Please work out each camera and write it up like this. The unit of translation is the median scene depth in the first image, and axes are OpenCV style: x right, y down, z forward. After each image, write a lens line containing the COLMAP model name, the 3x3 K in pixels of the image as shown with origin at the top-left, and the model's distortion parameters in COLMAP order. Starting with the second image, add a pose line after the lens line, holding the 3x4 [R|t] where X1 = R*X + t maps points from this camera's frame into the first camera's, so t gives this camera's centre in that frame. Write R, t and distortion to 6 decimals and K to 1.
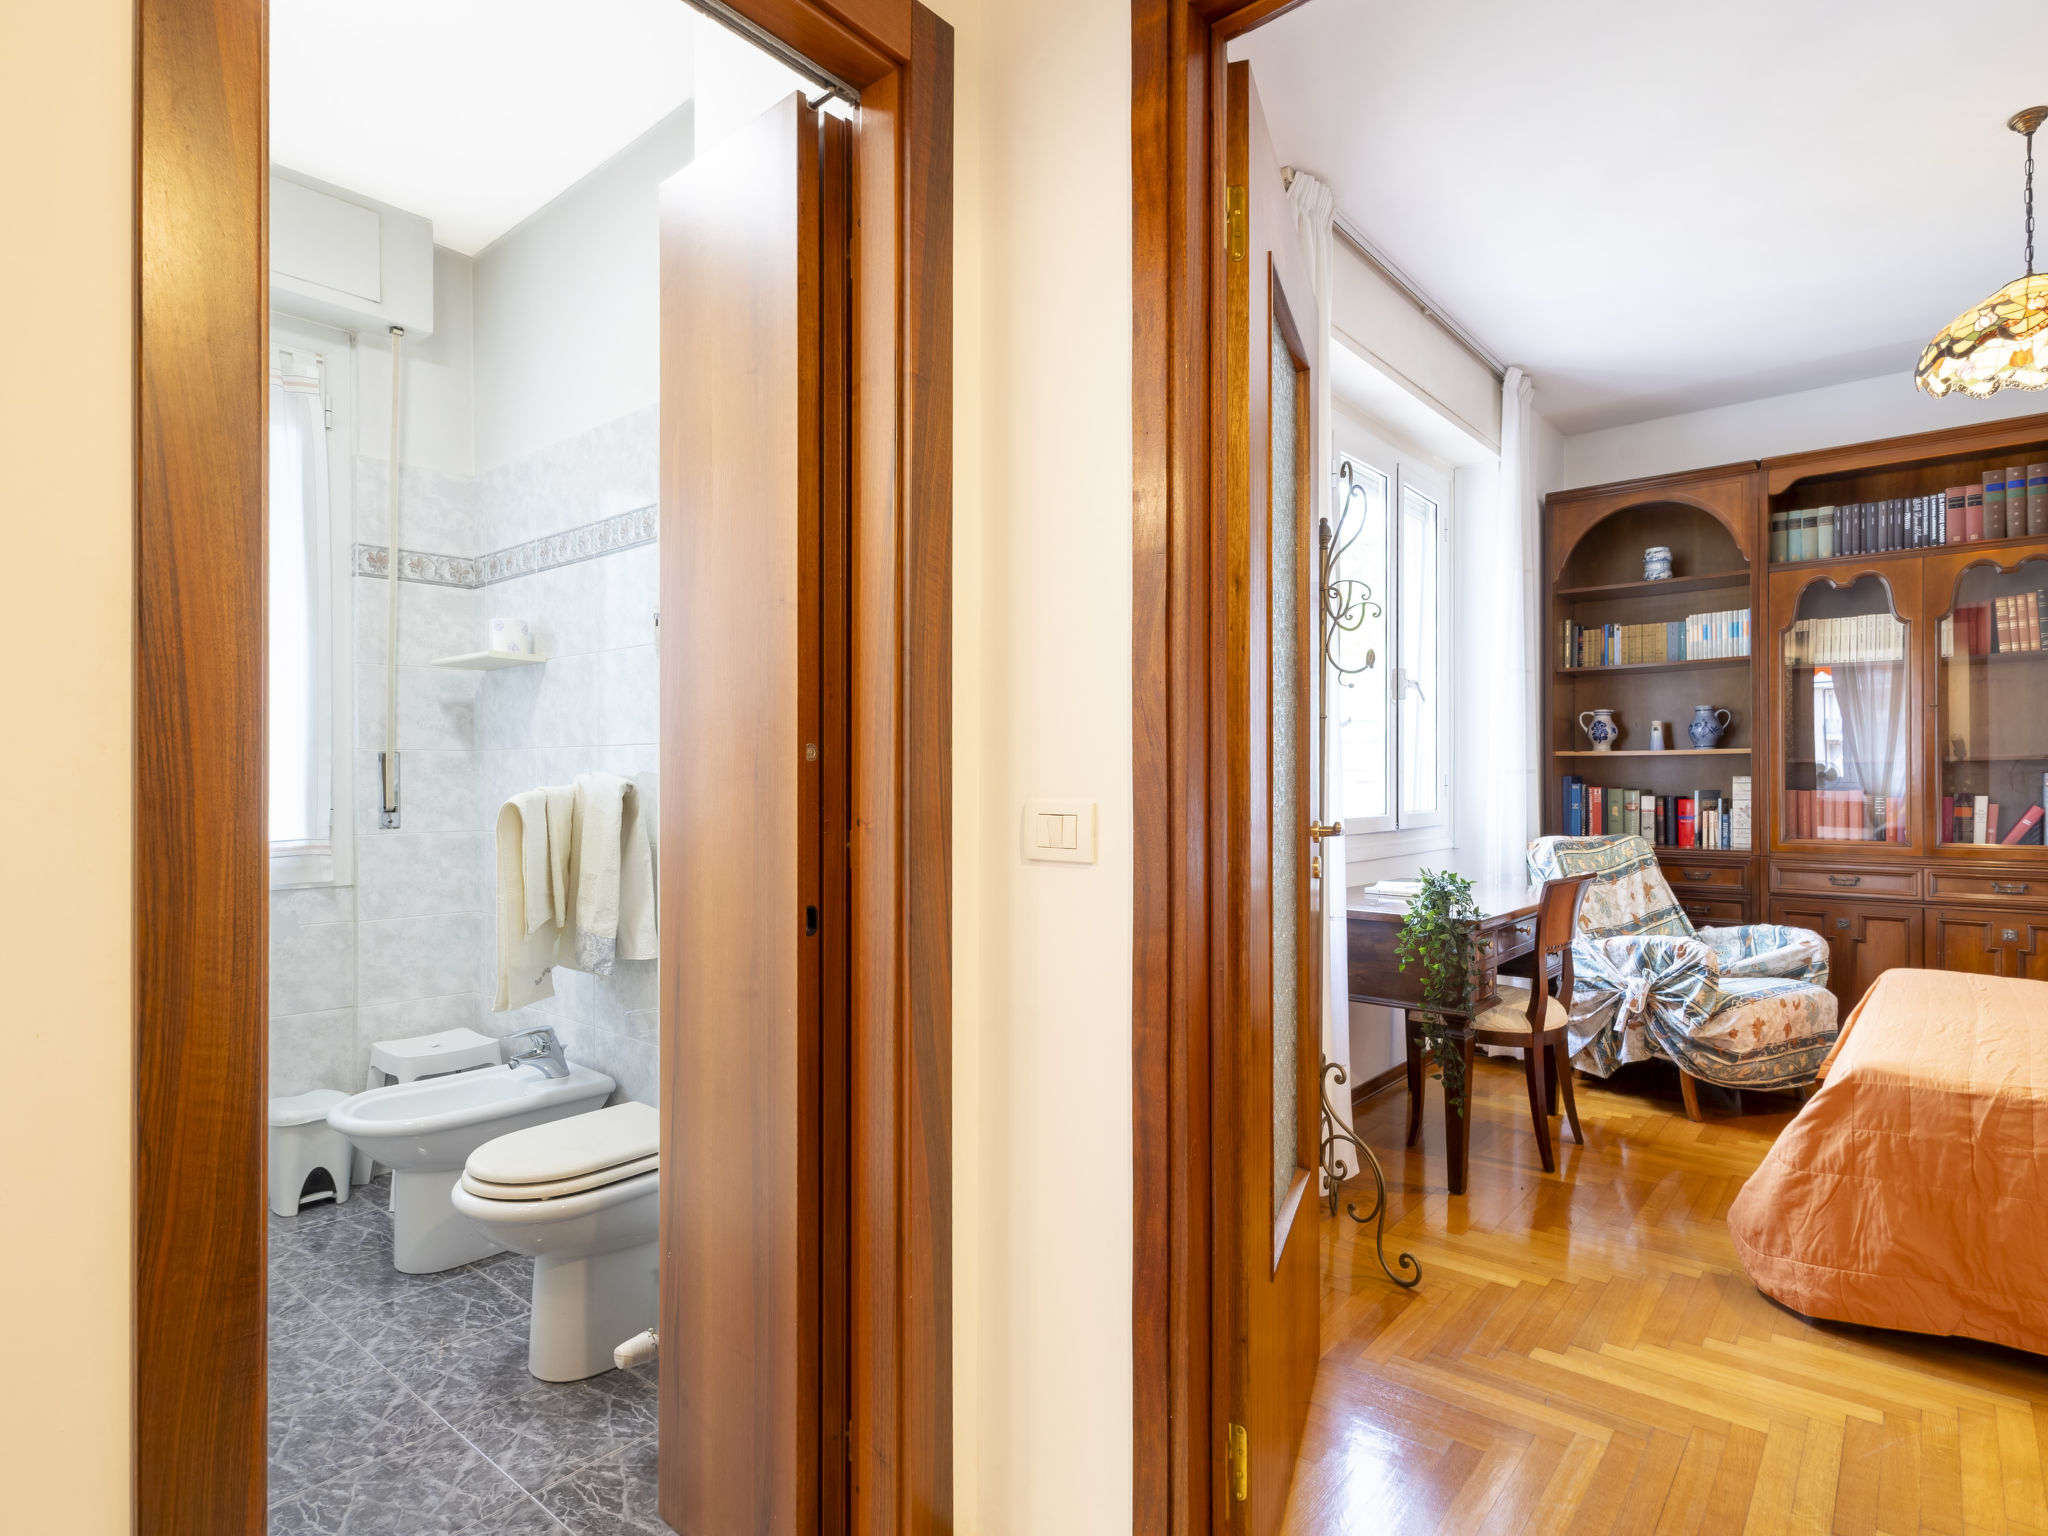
lens RADIAL K [[1088.7, 0, 1028.3], [0, 1088.7, 776.3], [0, 0, 1]] dist [0.004885, -0.002026]
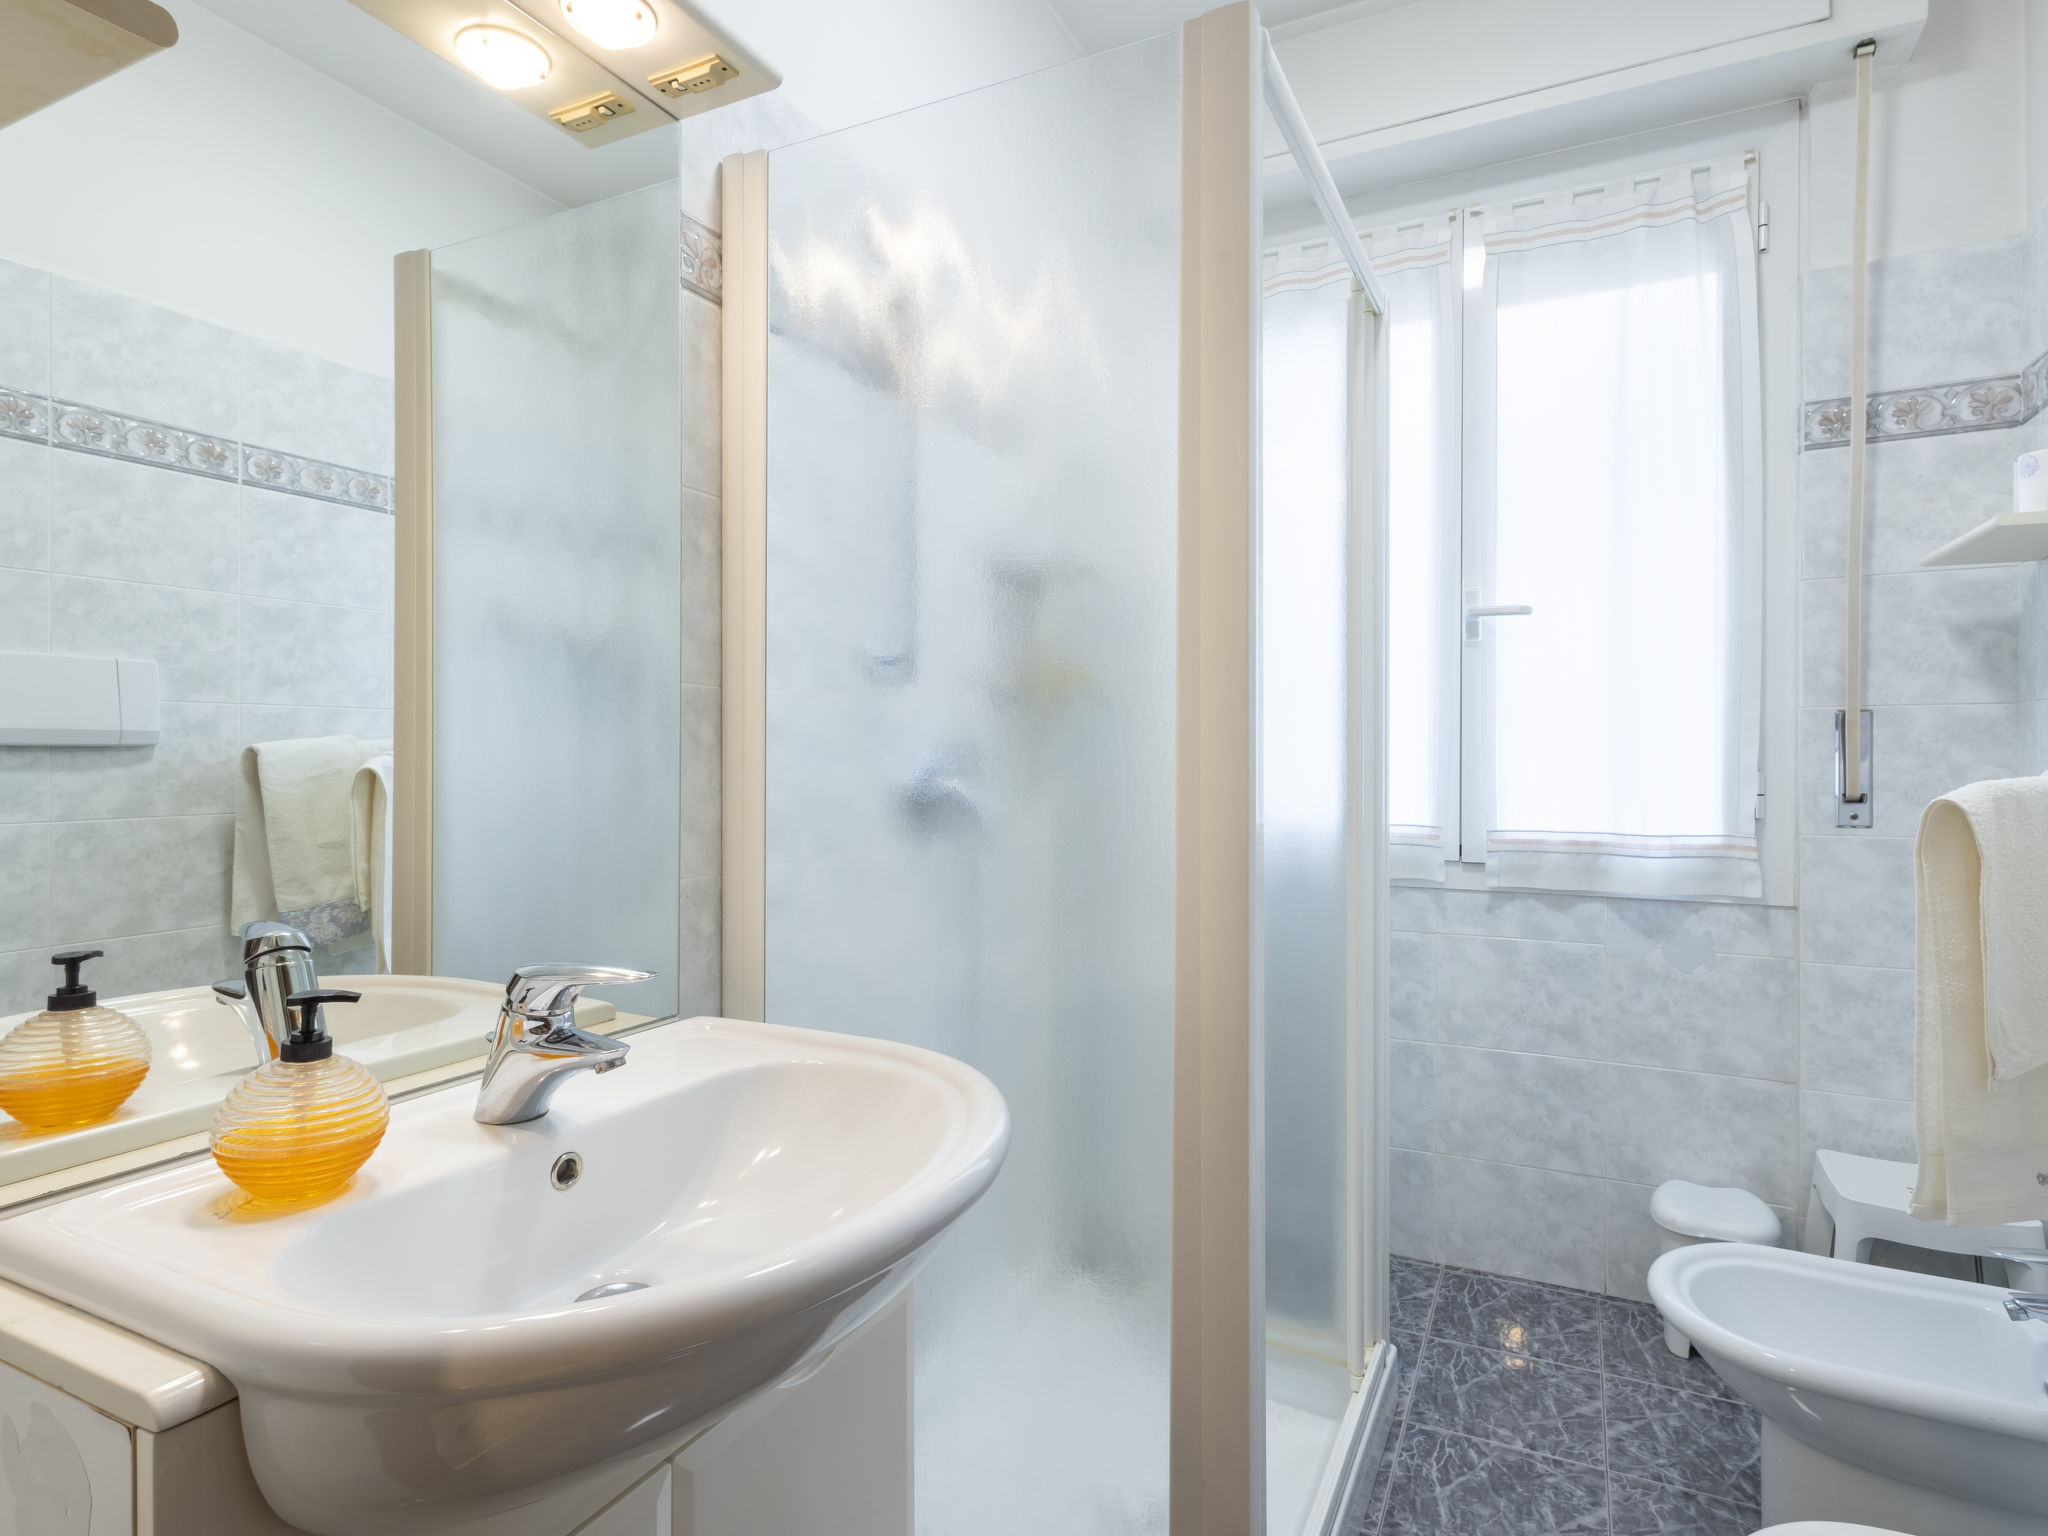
lens RADIAL K [[1088.7, 0, 975.3], [0, 1088.7, 760.5], [0, 0, 1]] dist [0.004885, -0.002026]
pose [[0.236068, 0.007293, -0.971709, -0.077598], [0.004433, 0.999953, 0.008582, -0.000129], [0.971727, -0.006334, 0.236024, 0.341072]]
